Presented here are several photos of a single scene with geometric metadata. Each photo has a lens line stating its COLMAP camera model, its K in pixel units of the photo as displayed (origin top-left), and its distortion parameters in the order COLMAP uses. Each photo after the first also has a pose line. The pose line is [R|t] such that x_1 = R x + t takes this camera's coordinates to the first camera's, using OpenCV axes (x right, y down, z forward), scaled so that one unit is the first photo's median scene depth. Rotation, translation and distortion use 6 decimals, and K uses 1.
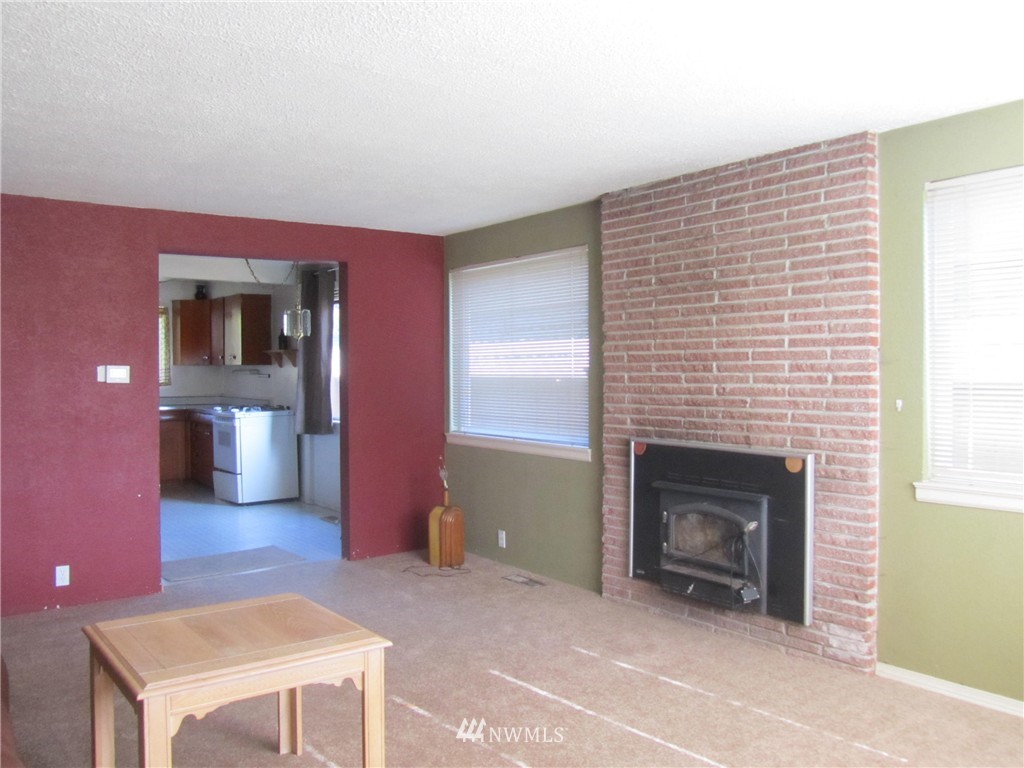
lens RADIAL K [[840.9, 0, 514.1], [0, 840.9, 387.6], [0, 0, 1]] dist [-0.061899, -0.004900]
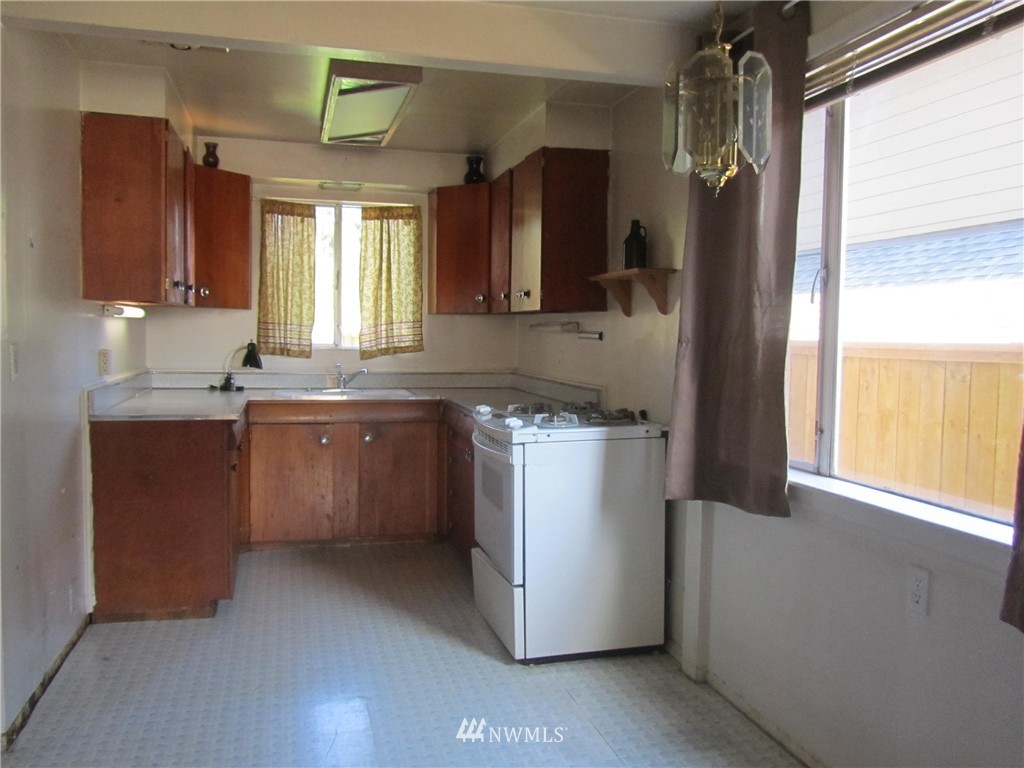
lens RADIAL K [[840.9, 0, 512.3], [0, 840.9, 386.3], [0, 0, 1]] dist [-0.061899, -0.004900]
pose [[0.920289, 0.034960, -0.389673, -0.170891], [-0.017638, 0.998694, 0.047943, -0.008563], [0.390840, -0.037248, 0.919705, 0.602237]]
